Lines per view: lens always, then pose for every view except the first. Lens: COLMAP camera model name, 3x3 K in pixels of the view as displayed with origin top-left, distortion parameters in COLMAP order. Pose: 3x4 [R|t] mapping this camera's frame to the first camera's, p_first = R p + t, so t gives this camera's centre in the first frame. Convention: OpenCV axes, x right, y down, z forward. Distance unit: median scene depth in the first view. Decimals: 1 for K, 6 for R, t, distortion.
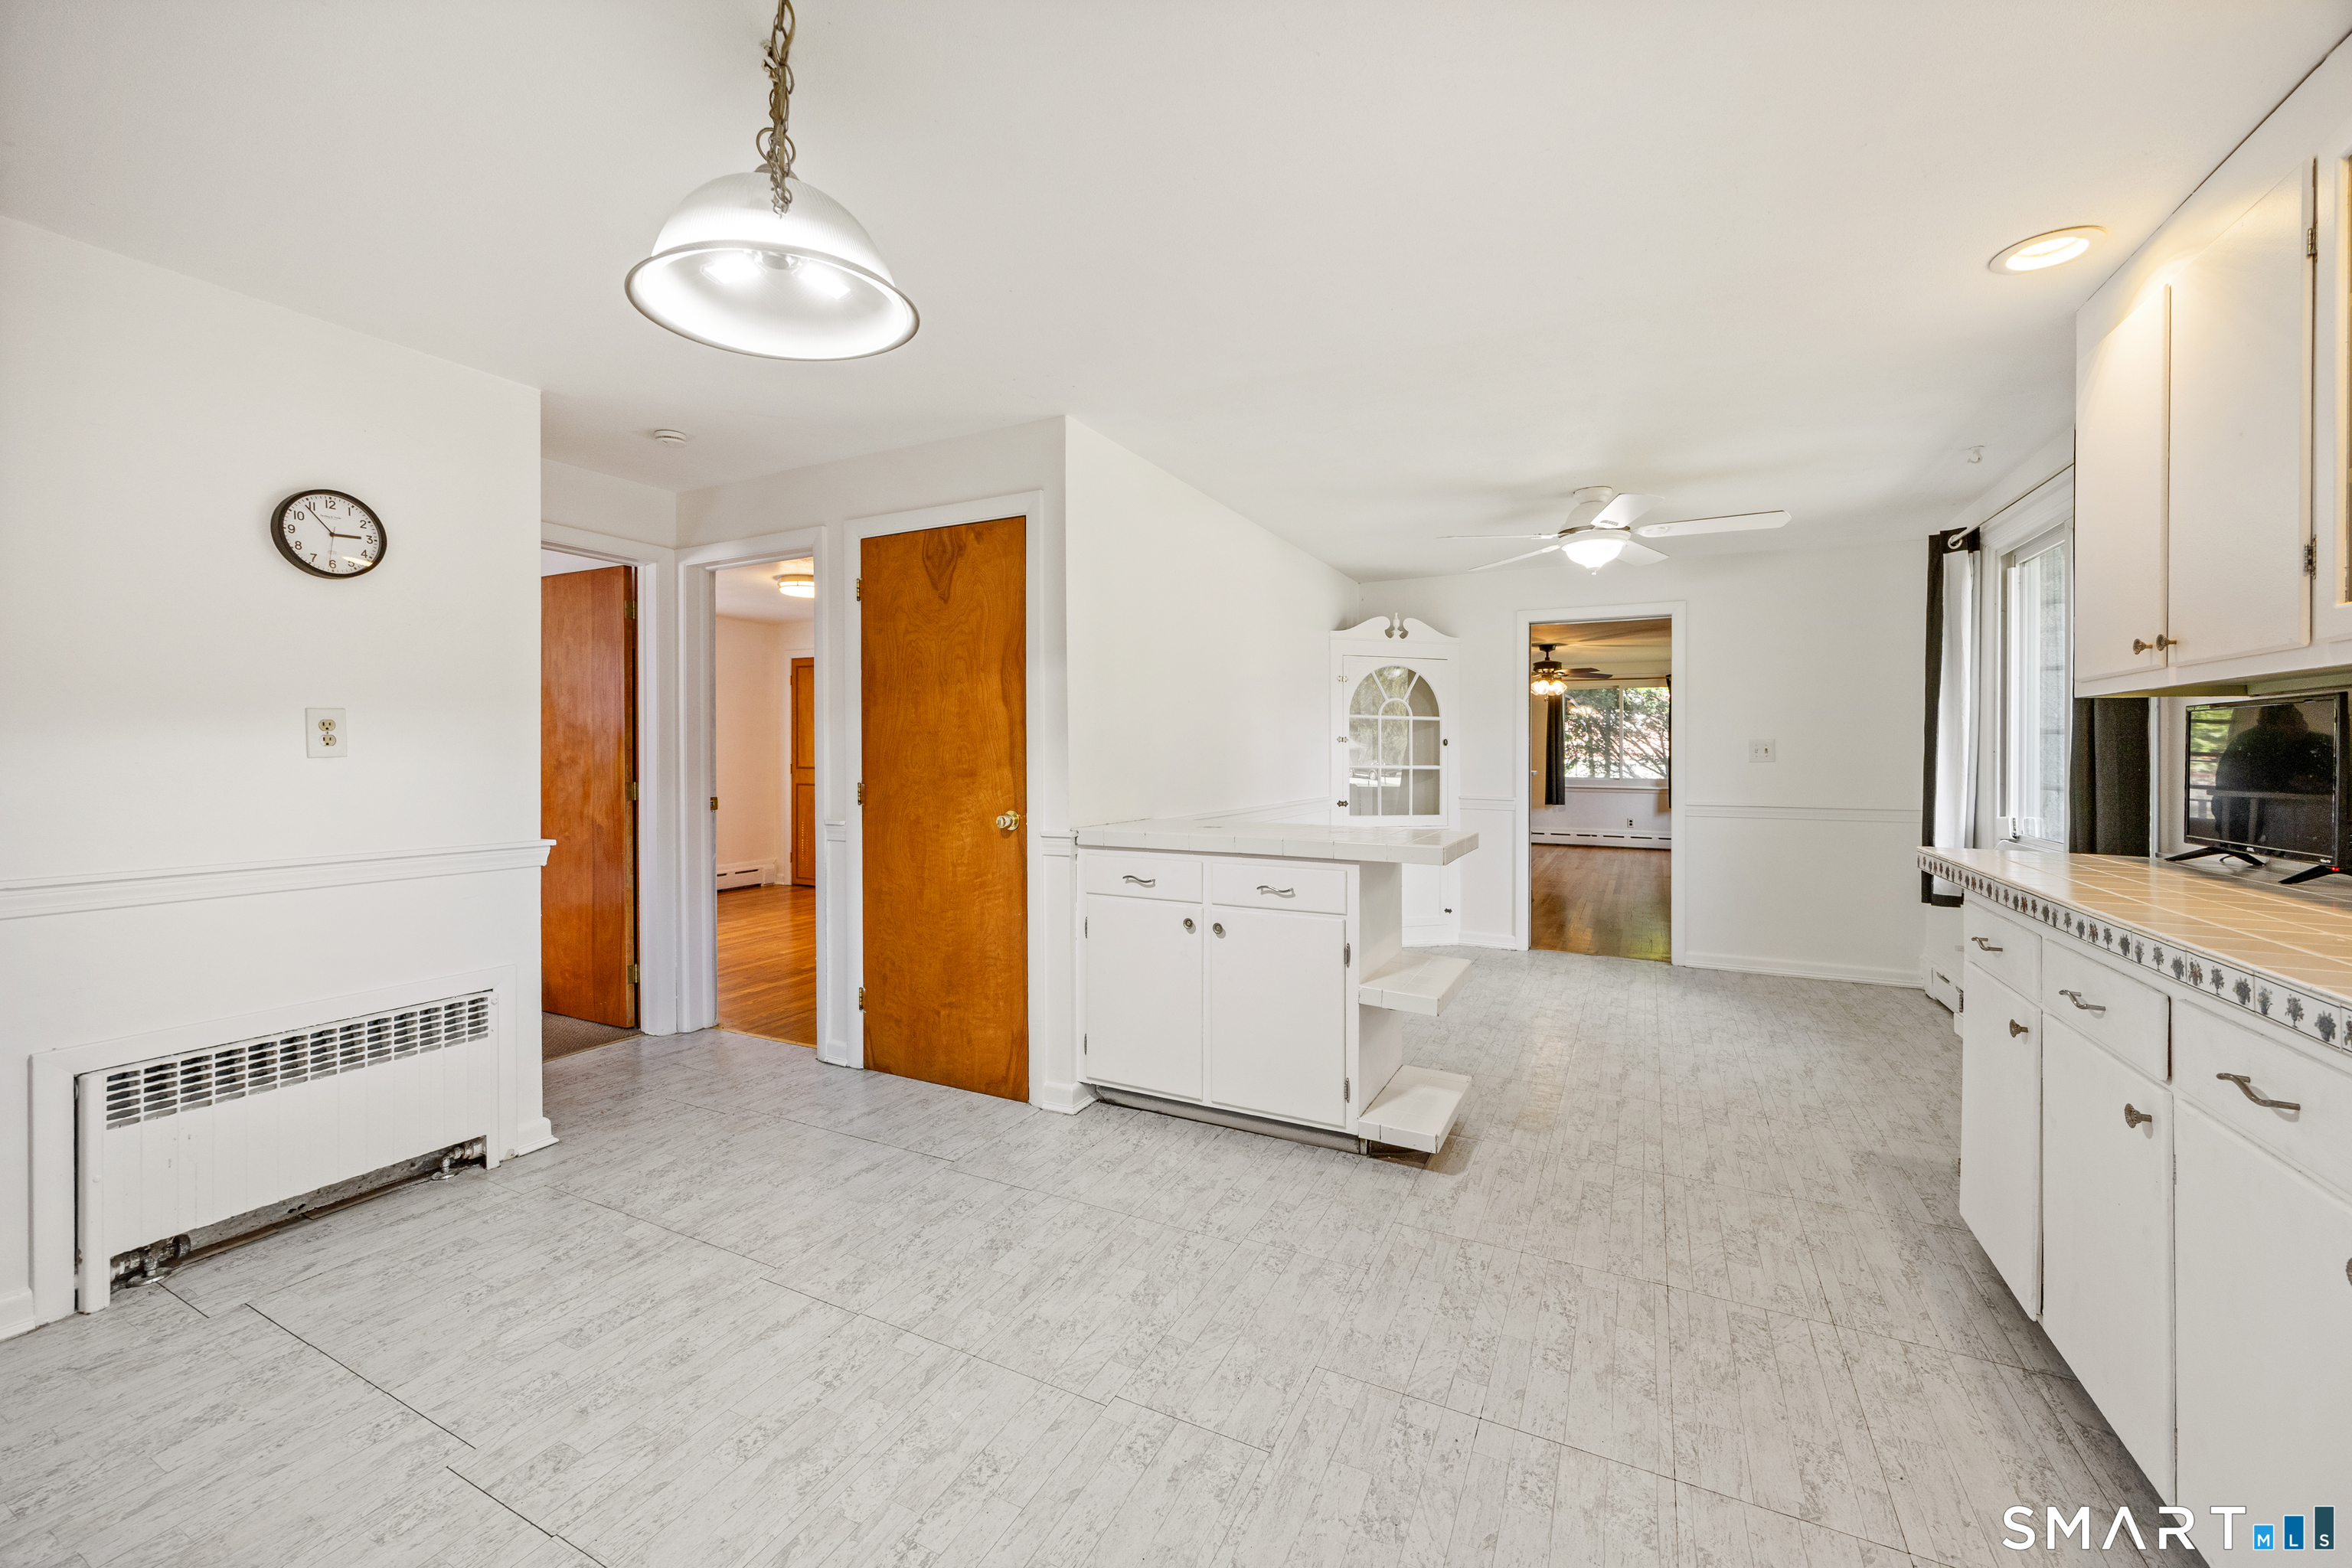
lens RADIAL K [[926.3, 0, 1168.0], [0, 926.3, 736.2], [0, 0, 1]] dist [-0.008007, 0.001168]
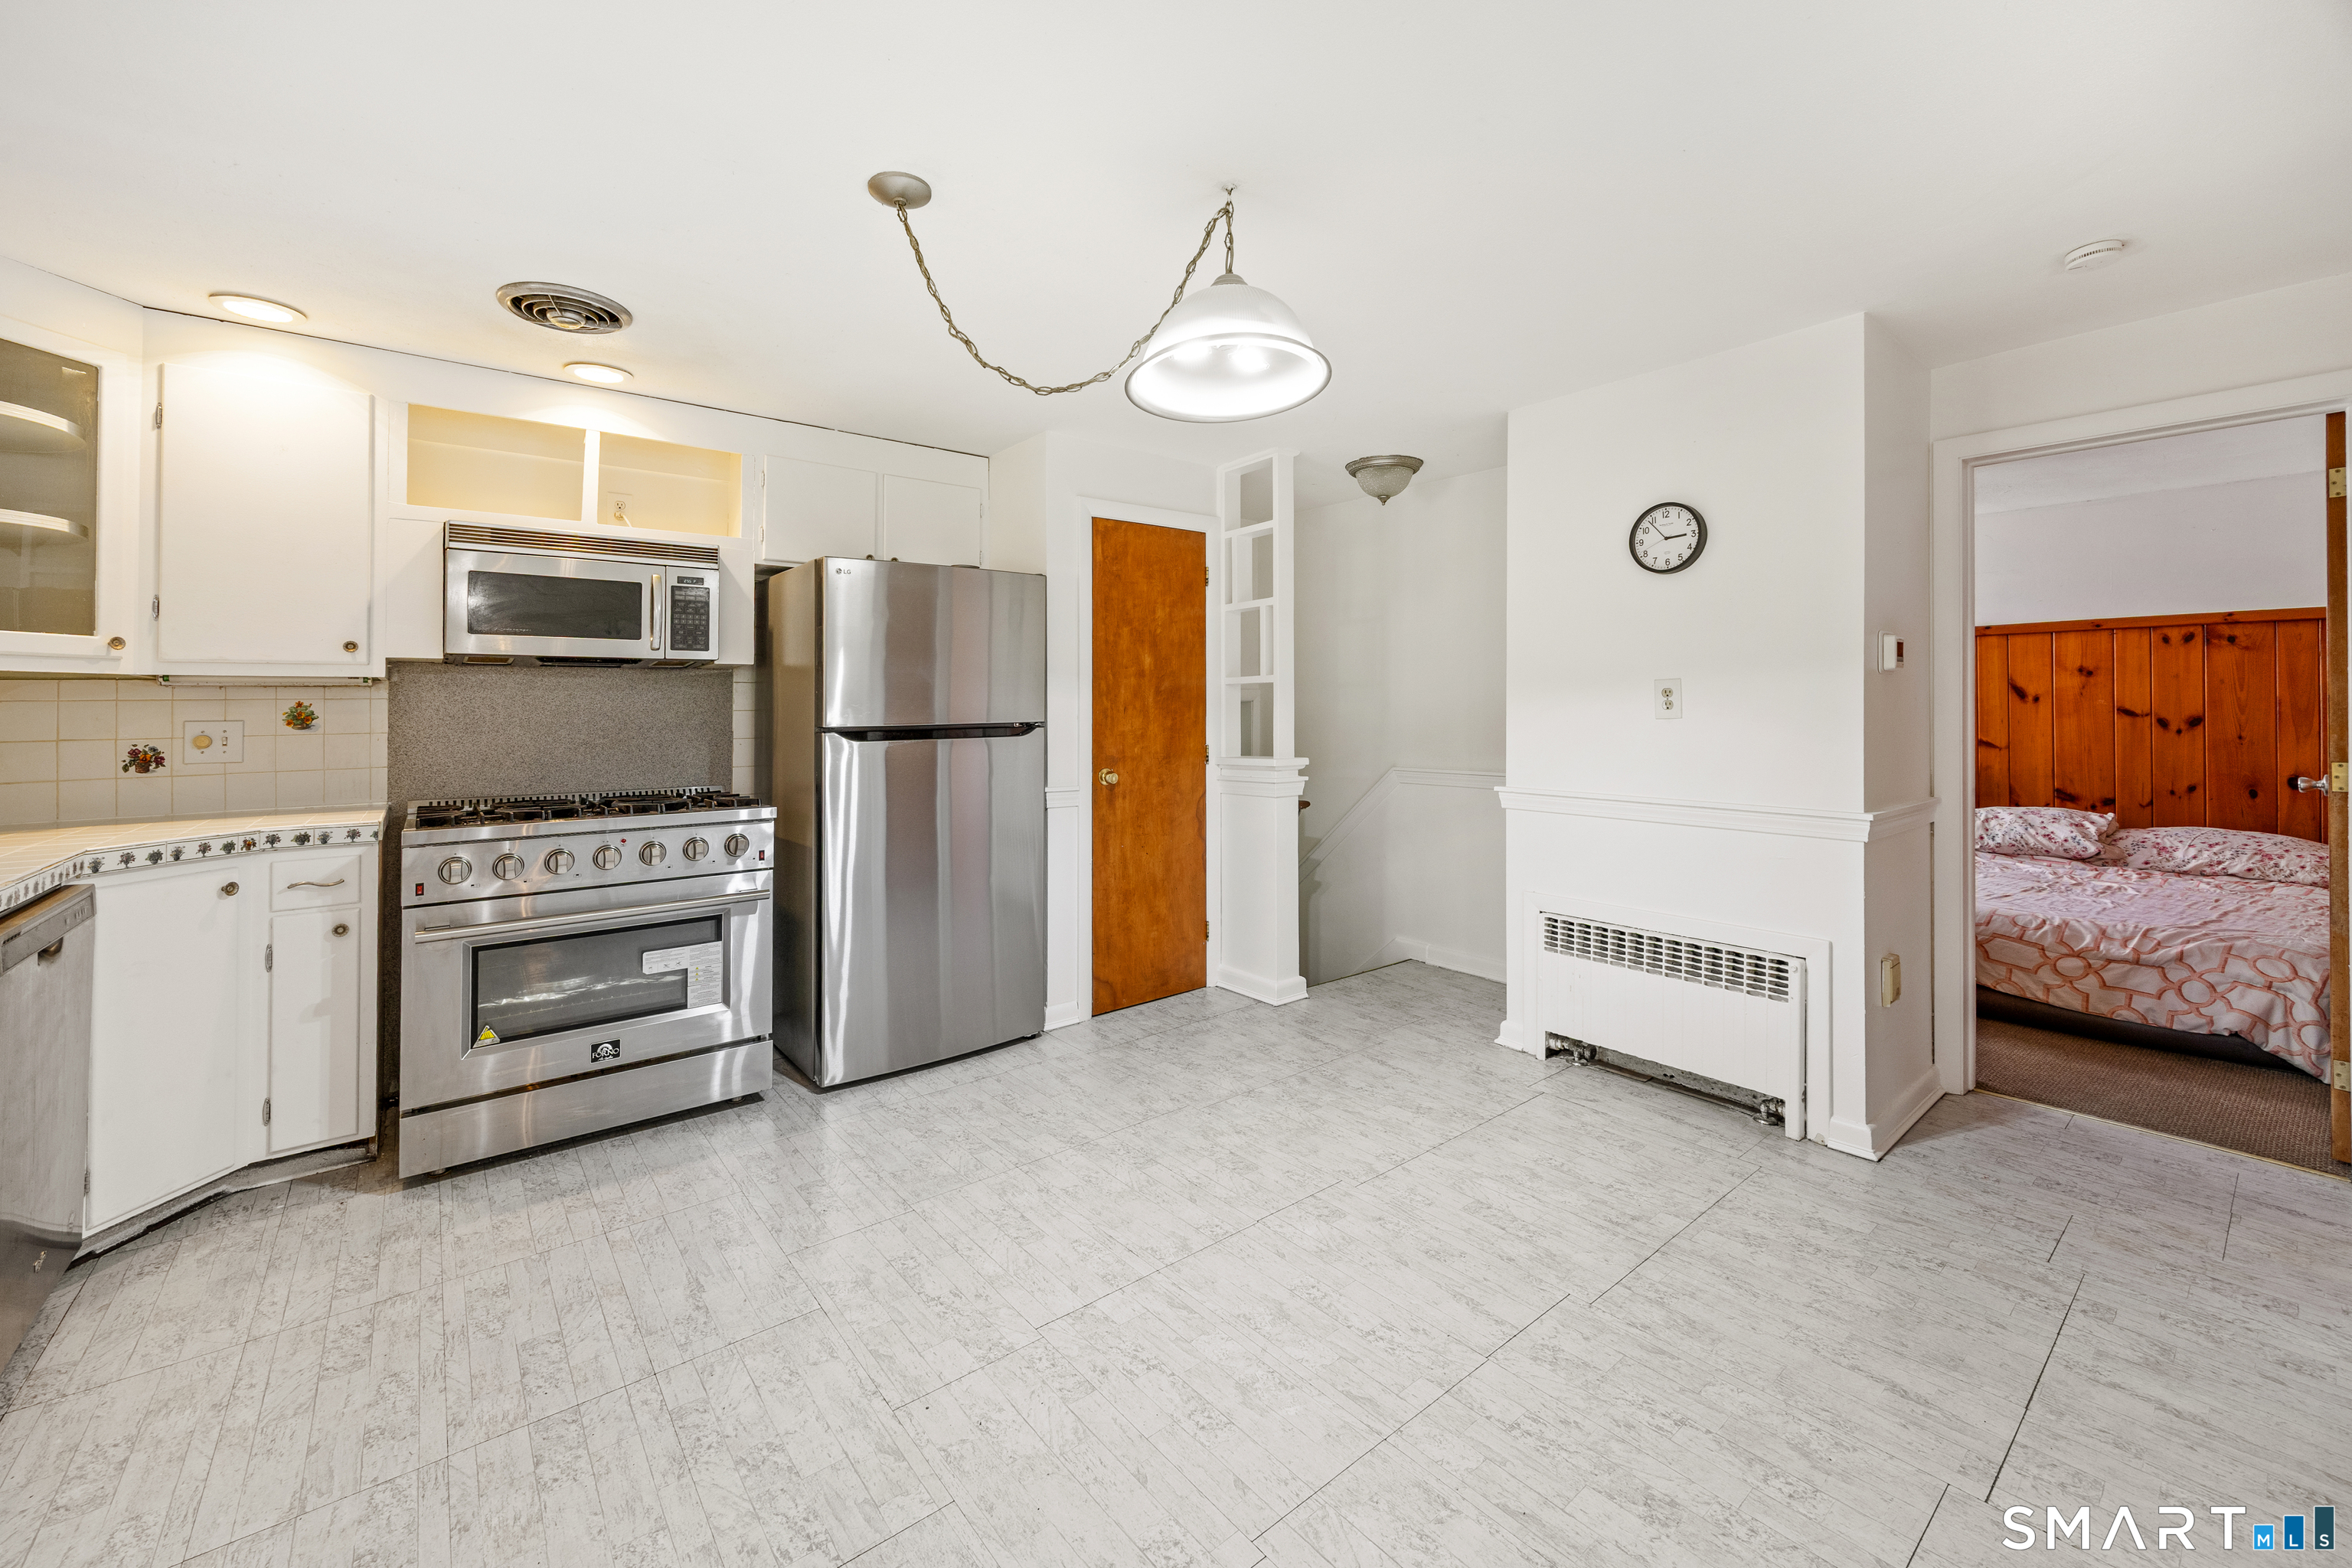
lens RADIAL K [[926.3, 0, 1180.3], [0, 926.3, 698.7], [0, 0, 1]] dist [-0.008007, 0.001168]
pose [[-0.401323, -0.011583, -0.915863, 0.477305], [0.015380, 0.999694, -0.019383, 0.009666], [0.915807, -0.021865, -0.401022, 0.884773]]
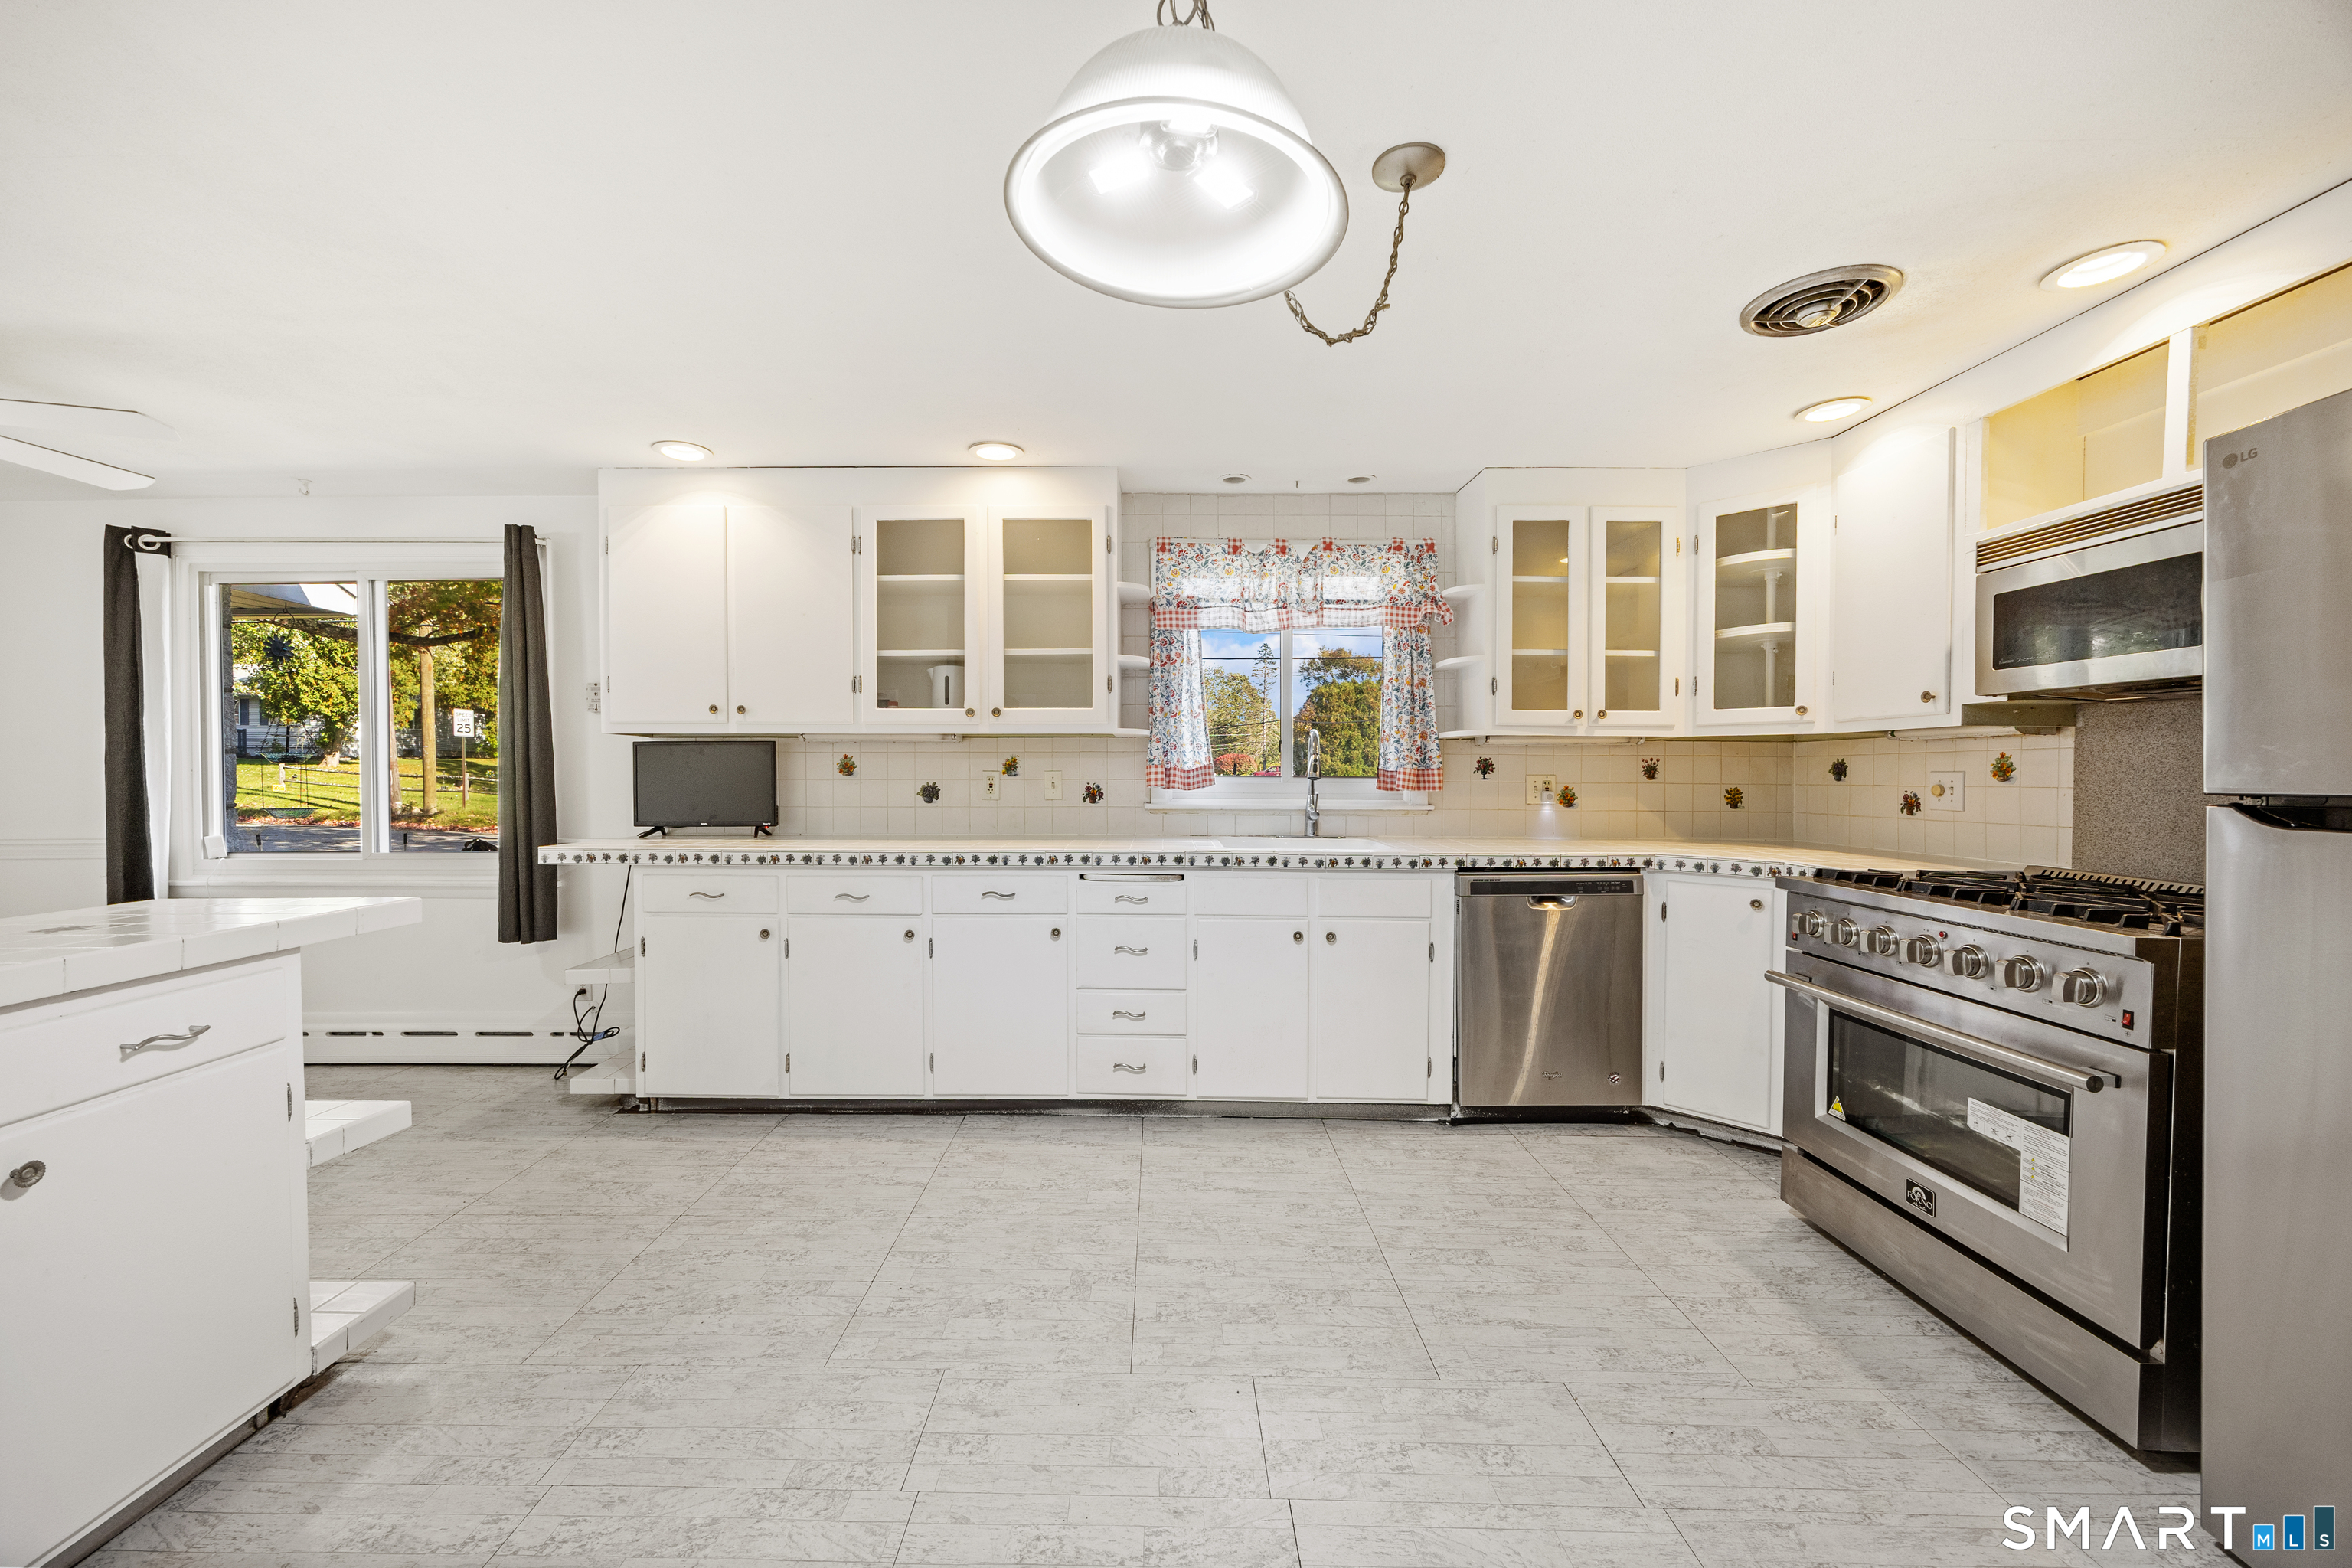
lens RADIAL K [[926.3, 0, 1161.8], [0, 926.3, 776.7], [0, 0, 1]] dist [-0.008007, 0.001168]
pose [[-0.453916, -0.012878, 0.890952, -0.677856], [-0.011704, 0.999895, 0.008490, 0.005948], [-0.890968, -0.006574, -0.454019, 0.833731]]
